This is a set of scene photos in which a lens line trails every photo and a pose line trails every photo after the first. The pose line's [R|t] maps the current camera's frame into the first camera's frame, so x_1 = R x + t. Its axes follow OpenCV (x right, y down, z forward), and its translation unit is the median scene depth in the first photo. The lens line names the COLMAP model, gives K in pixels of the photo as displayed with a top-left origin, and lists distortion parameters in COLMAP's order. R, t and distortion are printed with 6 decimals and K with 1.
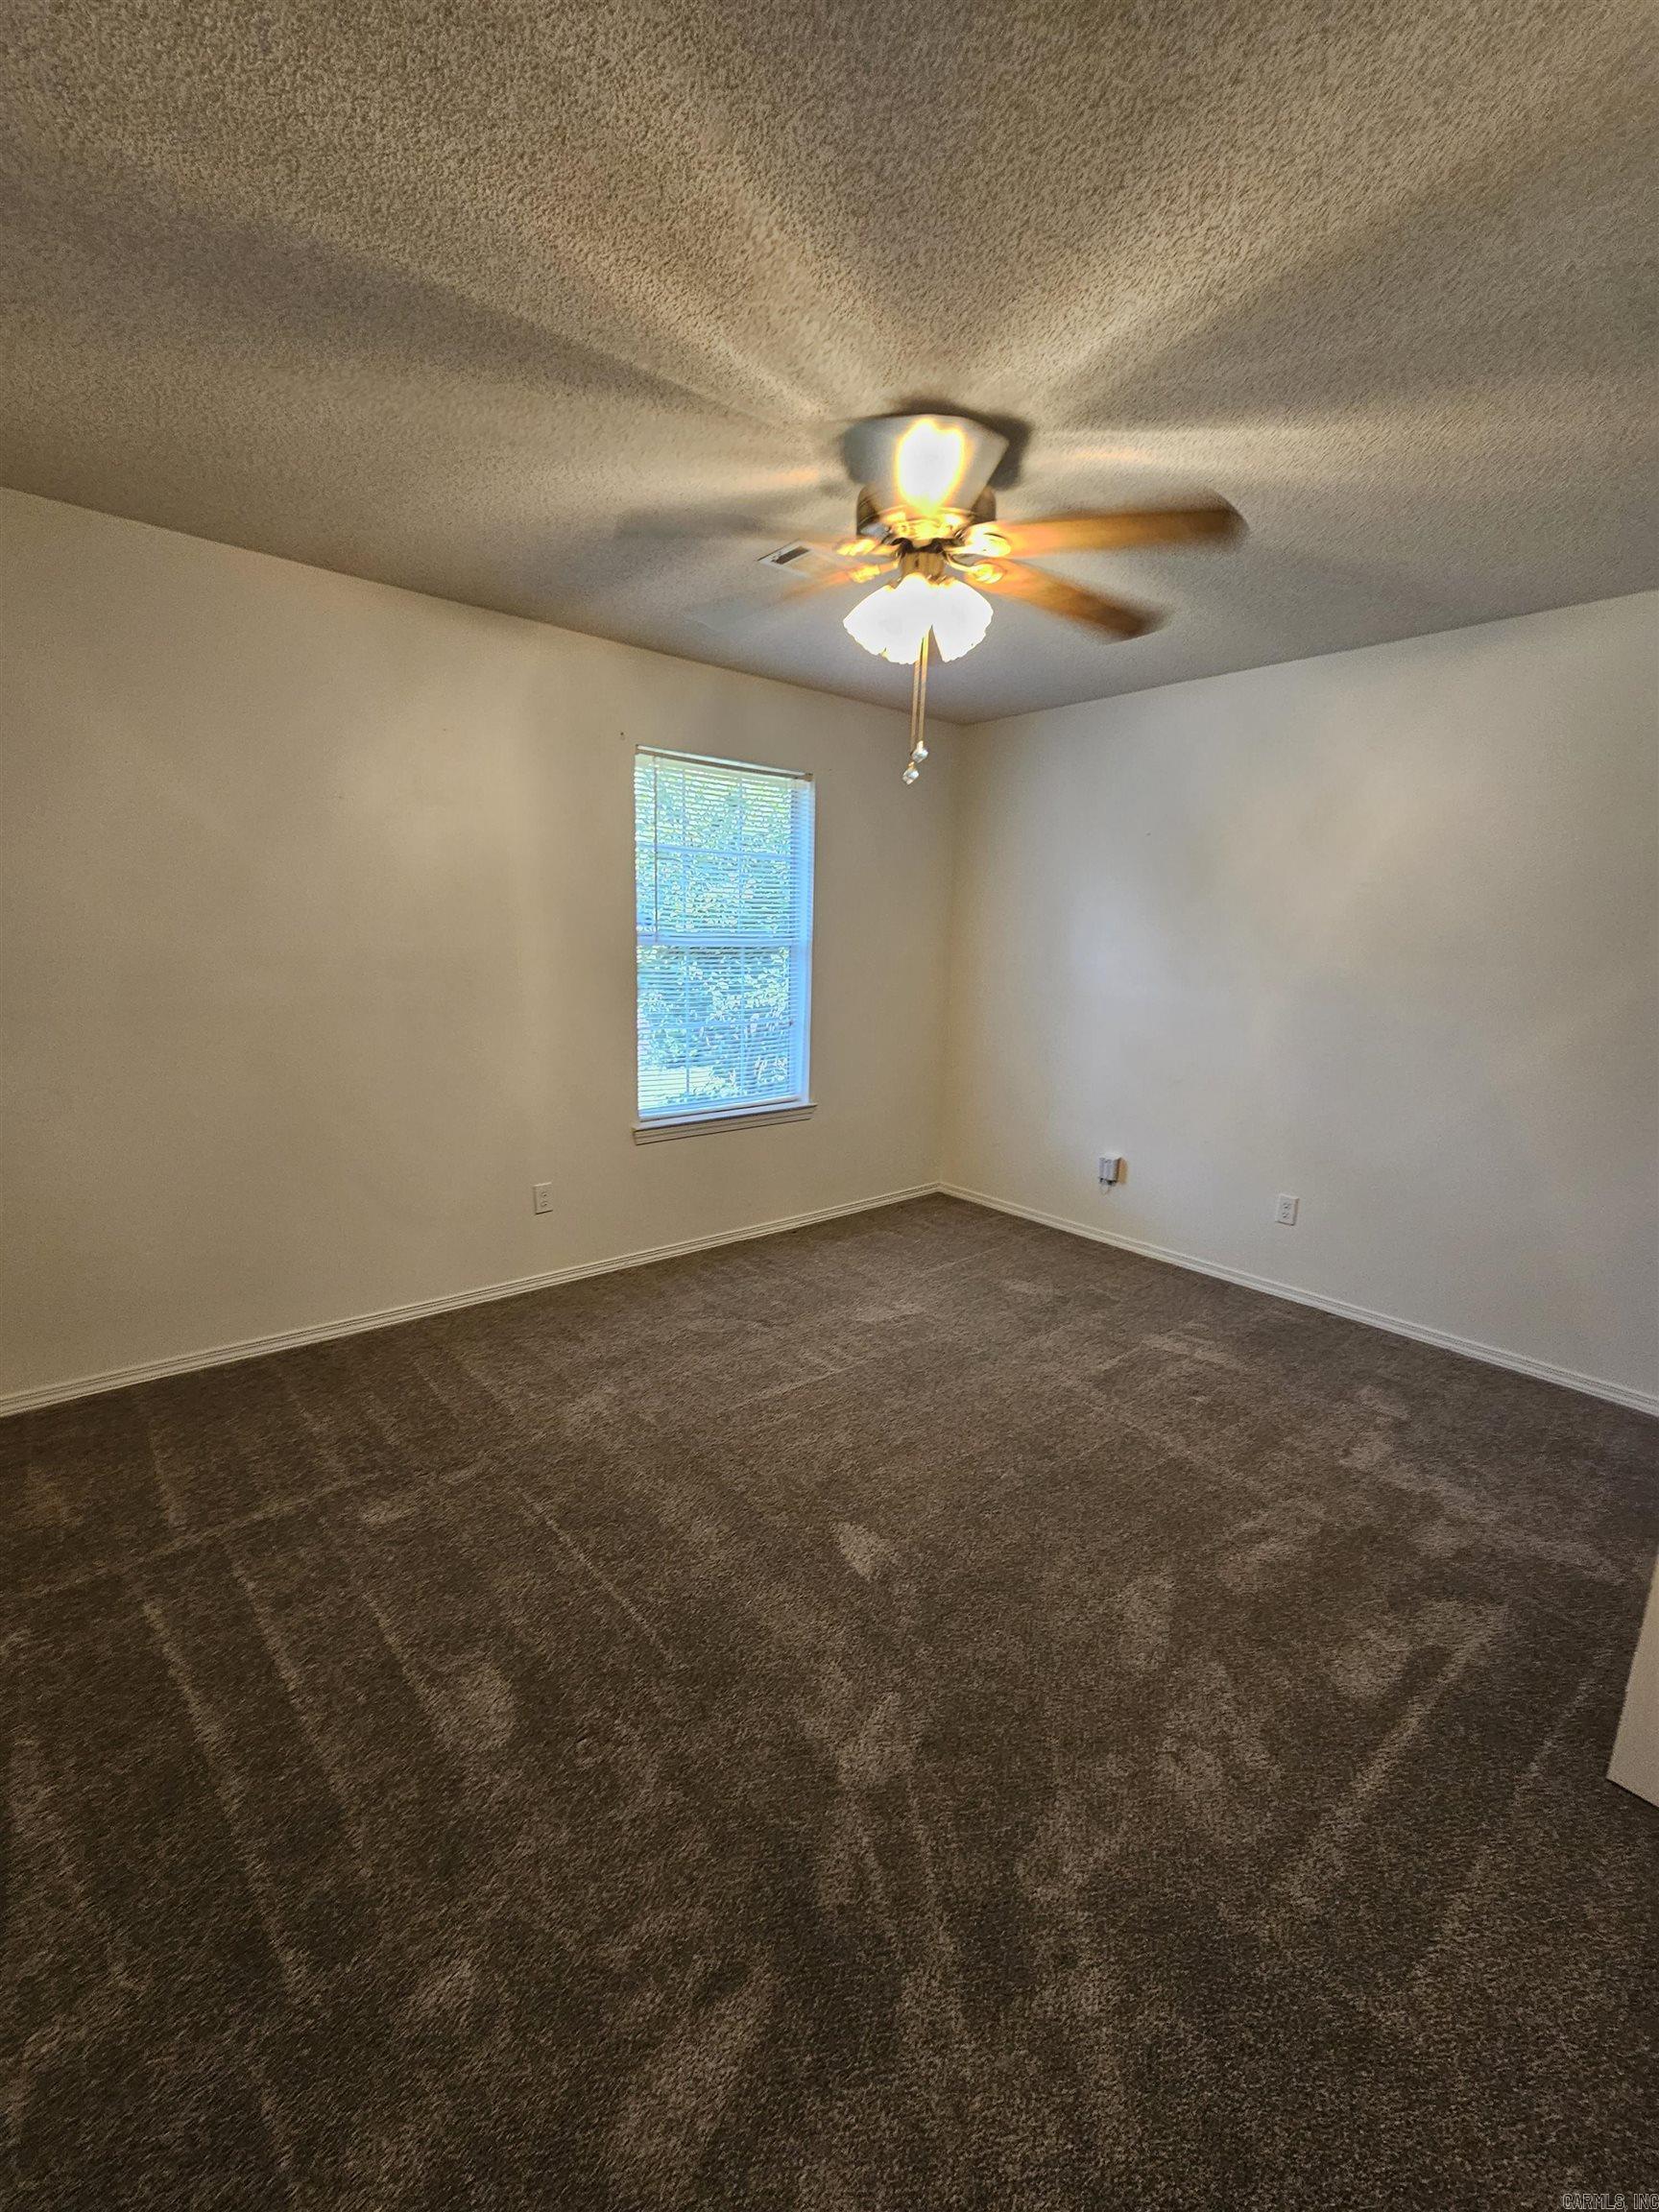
lens RADIAL K [[906.0, 0, 821.7], [0, 906.0, 1106.1], [0, 0, 1]] dist [-0.004571, 0.000745]
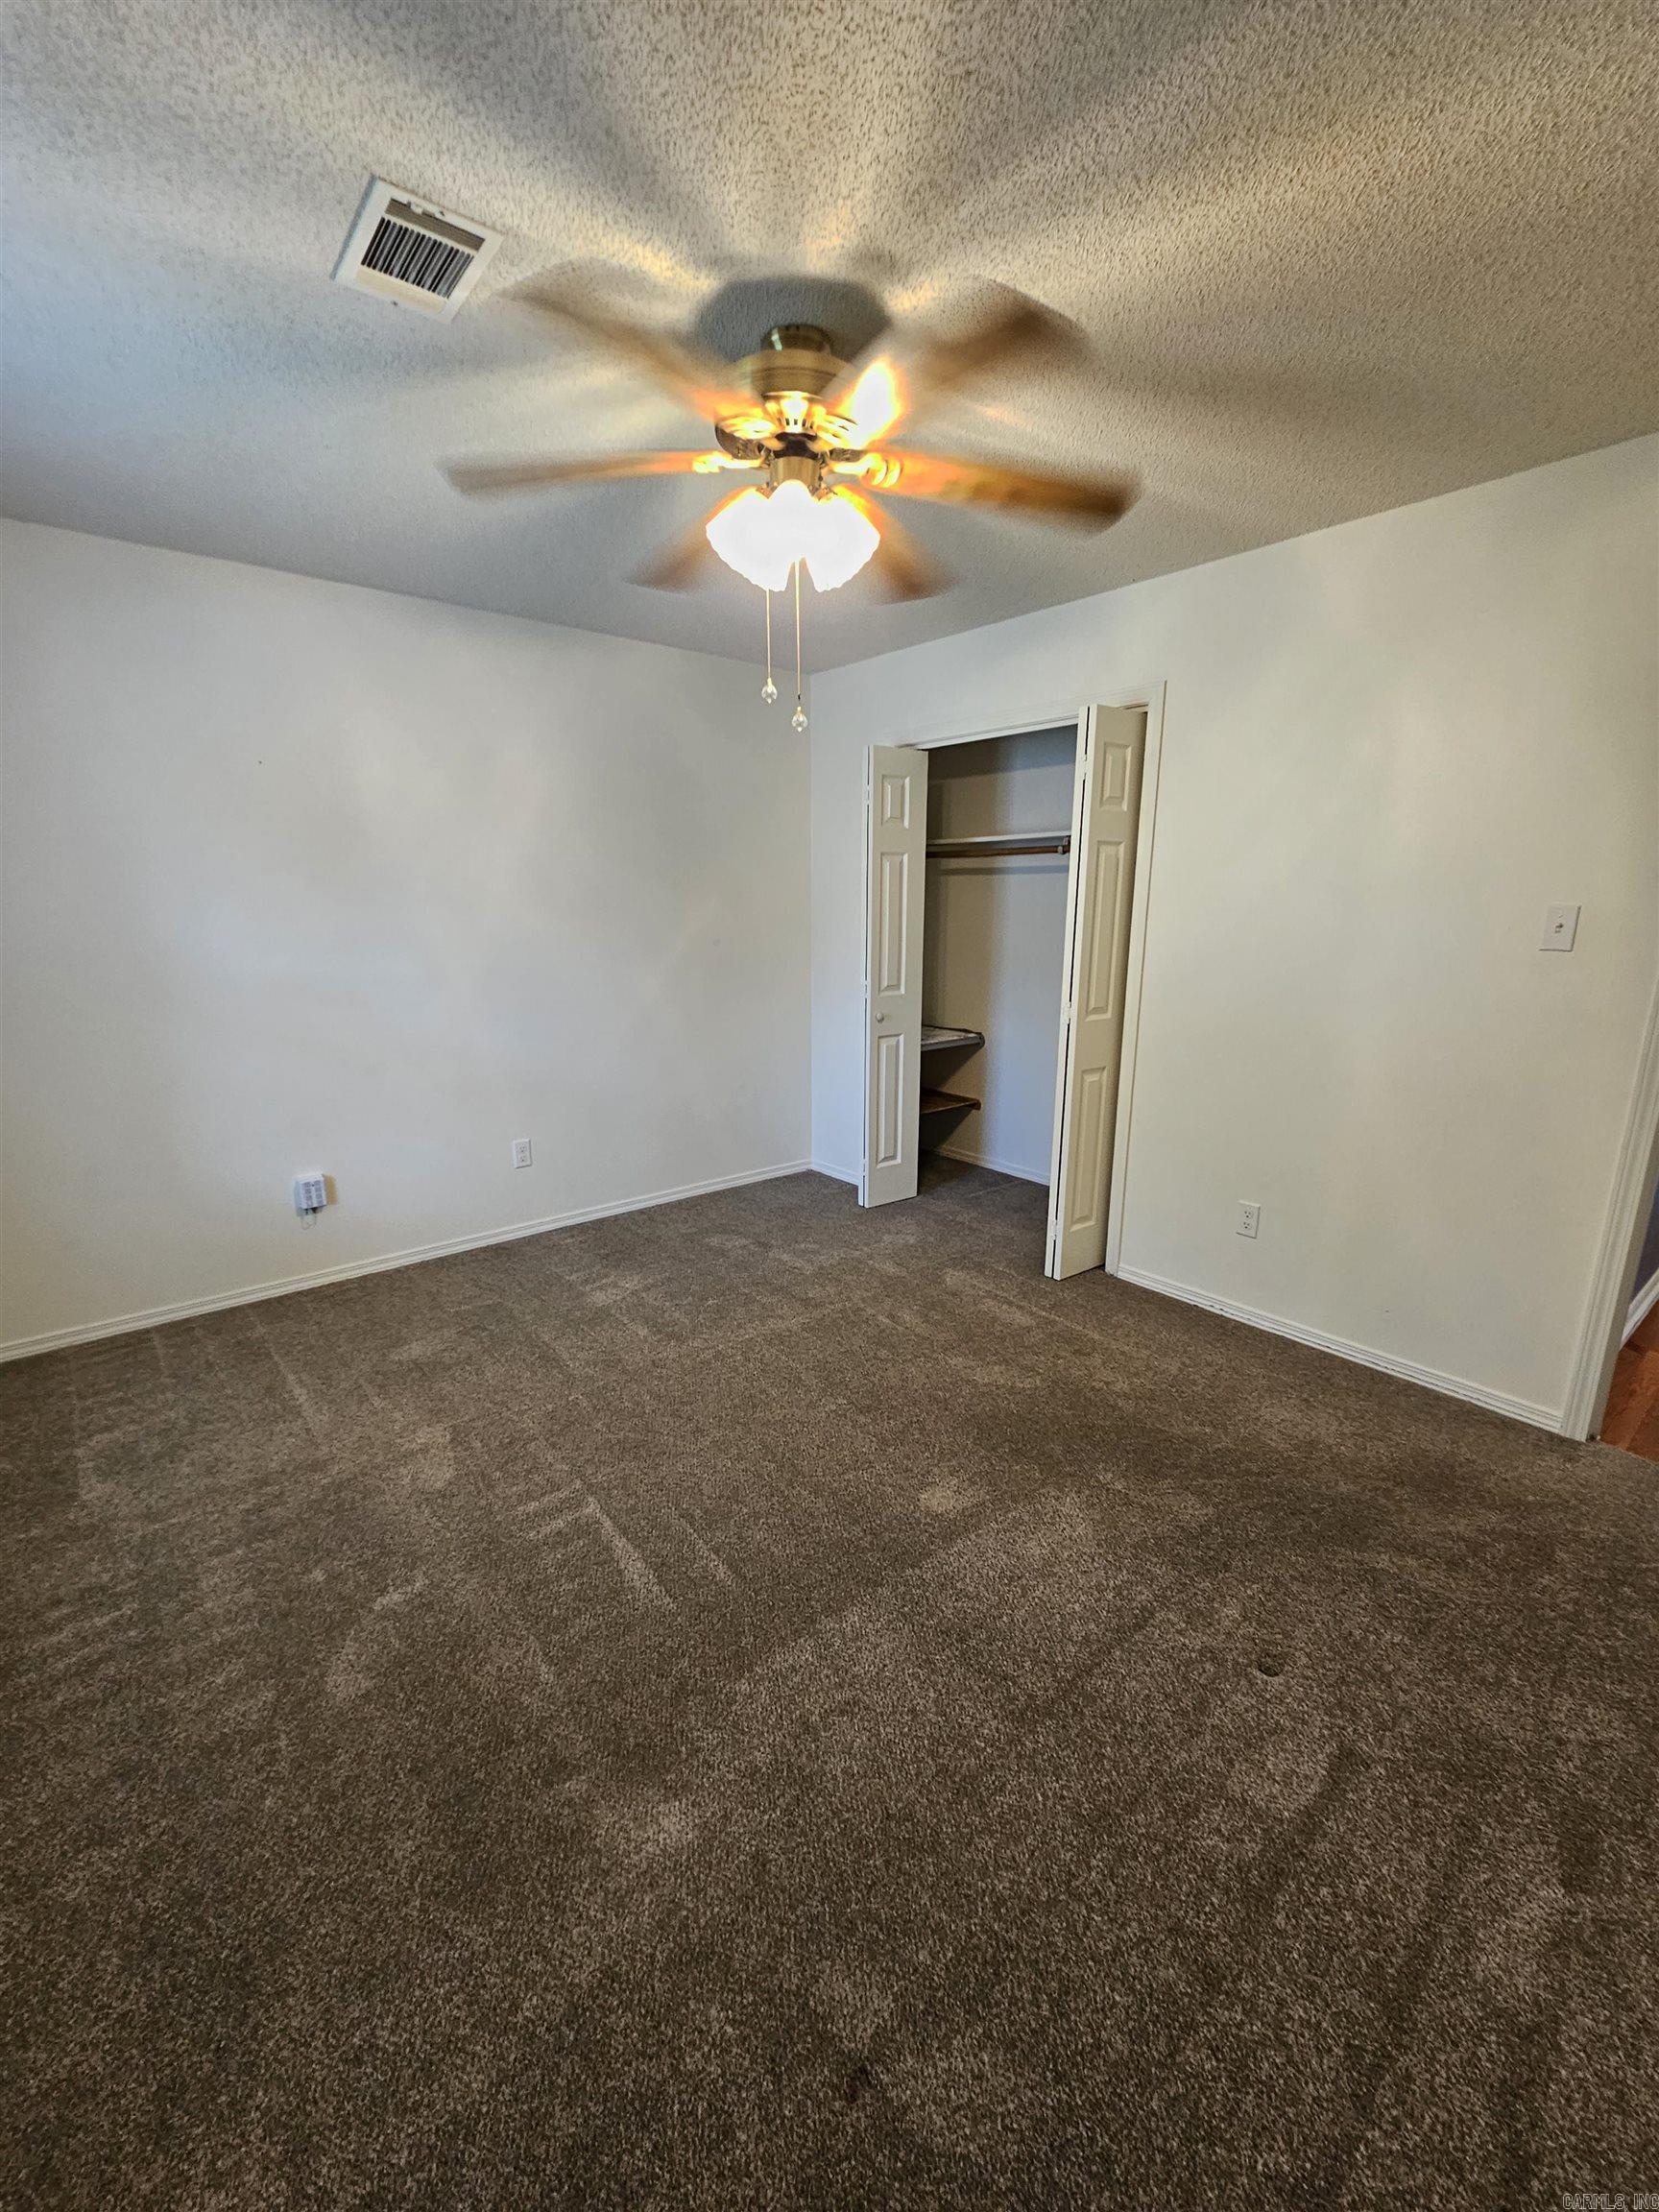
lens RADIAL K [[906.0, 0, 827.9], [0, 906.0, 1109.3], [0, 0, 1]] dist [-0.004571, 0.000745]
pose [[0.001381, -0.250266, 0.968176, -0.498042], [0.188507, 0.950885, 0.245527, -0.127549], [-0.982071, 0.182169, 0.048490, 0.591694]]
